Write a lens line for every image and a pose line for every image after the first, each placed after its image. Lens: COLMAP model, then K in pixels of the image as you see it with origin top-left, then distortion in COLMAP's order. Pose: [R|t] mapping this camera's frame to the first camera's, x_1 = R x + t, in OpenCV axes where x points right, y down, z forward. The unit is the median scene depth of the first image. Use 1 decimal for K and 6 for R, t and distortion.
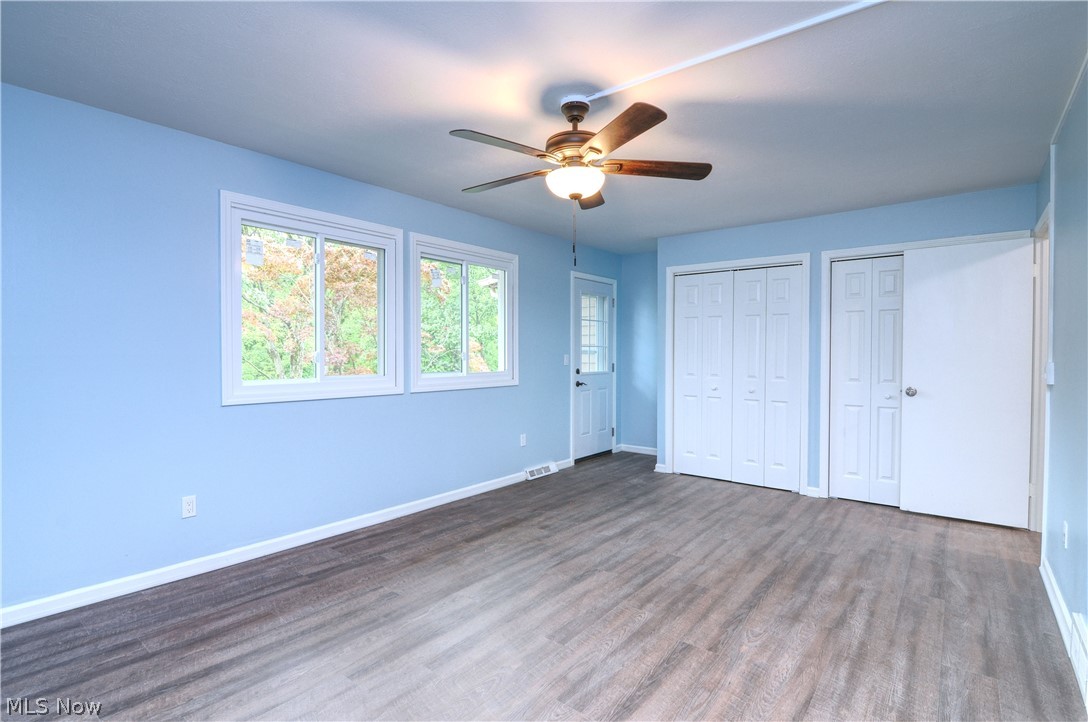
lens RADIAL K [[523.4, 0, 547.0], [0, 523.4, 362.7], [0, 0, 1]] dist [-0.004537, -0.010824]
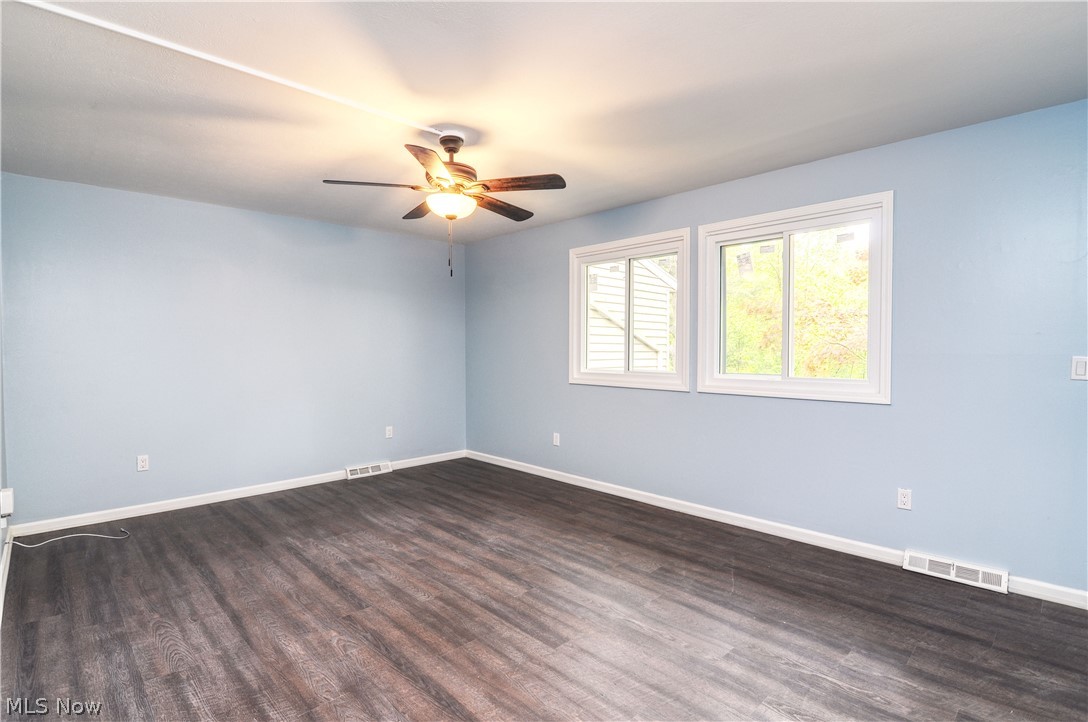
lens RADIAL K [[523.4, 0, 547.0], [0, 523.4, 362.7], [0, 0, 1]] dist [-0.004537, -0.010824]
pose [[-0.125076, 0.023309, -0.991873, 1.071427], [-0.019752, 0.999467, 0.025978, -0.023698], [0.991951, 0.022840, -0.124549, 1.224492]]
